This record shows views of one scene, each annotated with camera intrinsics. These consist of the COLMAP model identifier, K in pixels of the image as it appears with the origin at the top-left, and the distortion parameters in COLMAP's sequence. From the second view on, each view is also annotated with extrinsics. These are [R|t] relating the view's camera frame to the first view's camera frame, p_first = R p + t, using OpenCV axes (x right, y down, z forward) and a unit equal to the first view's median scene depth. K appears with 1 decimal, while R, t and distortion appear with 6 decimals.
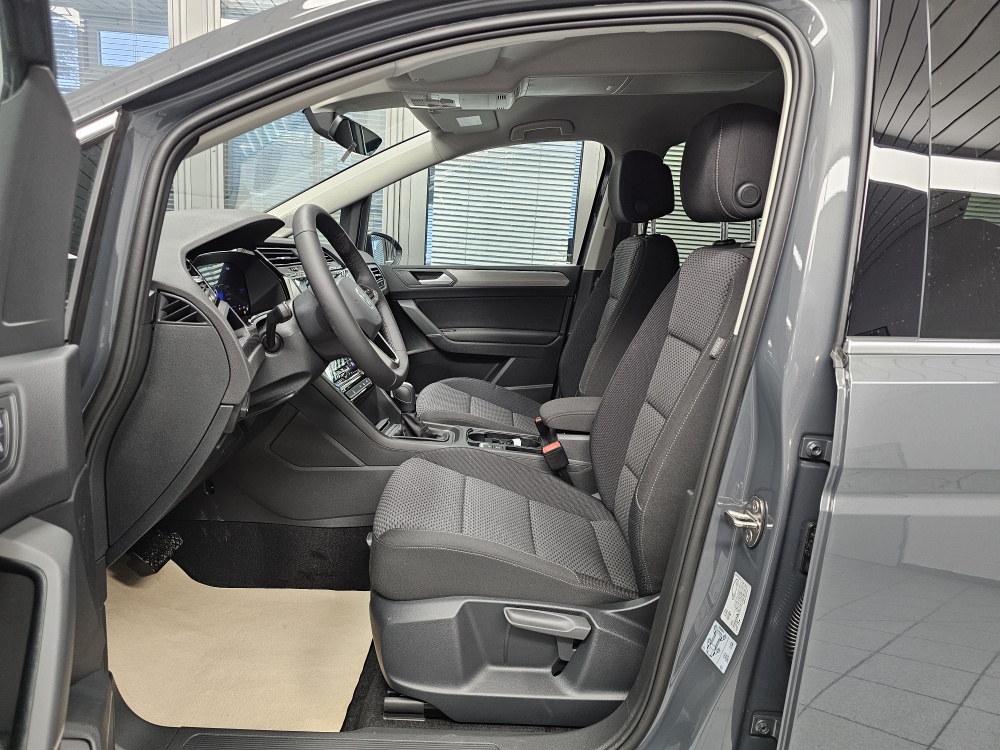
lens RADIAL K [[655.9, 0, 500.0], [0, 655.9, 375.0], [0, 0, 1]] dist [0.005017, 0.000288]
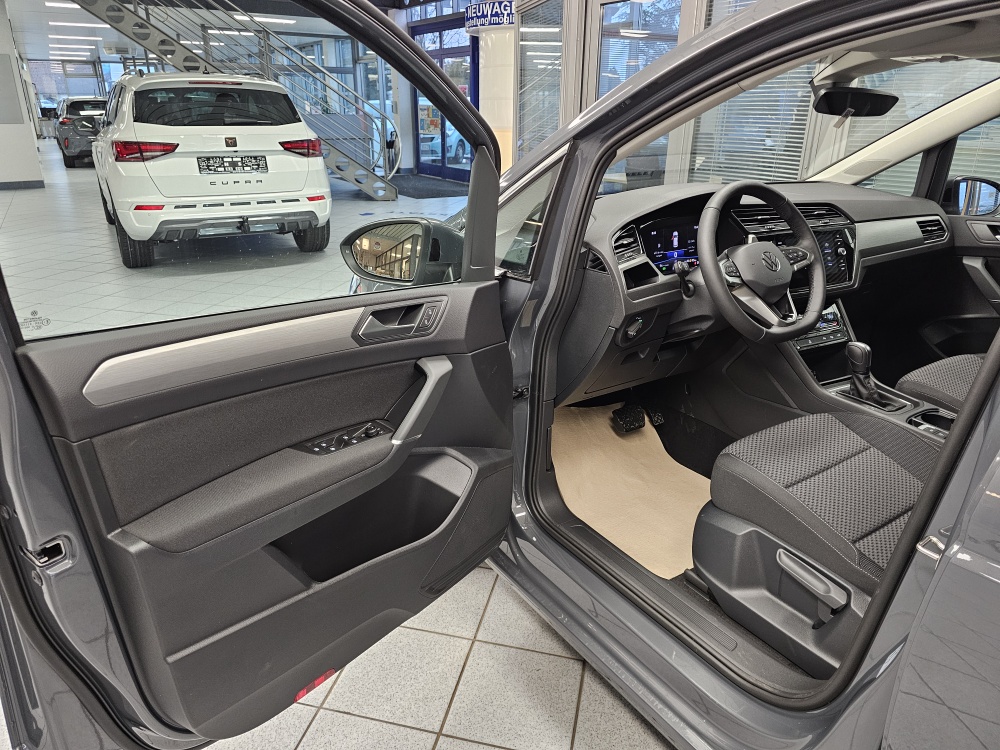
lens RADIAL K [[673.8, 0, 499.7], [0, 673.8, 389.5], [0, 0, 1]] dist [0.003830, 0.001478]
pose [[0.511887, 0.271990, -0.814858, 0.636069], [-0.147967, 0.962293, 0.228251, -0.111237], [0.846214, 0.003733, 0.532830, -0.050681]]
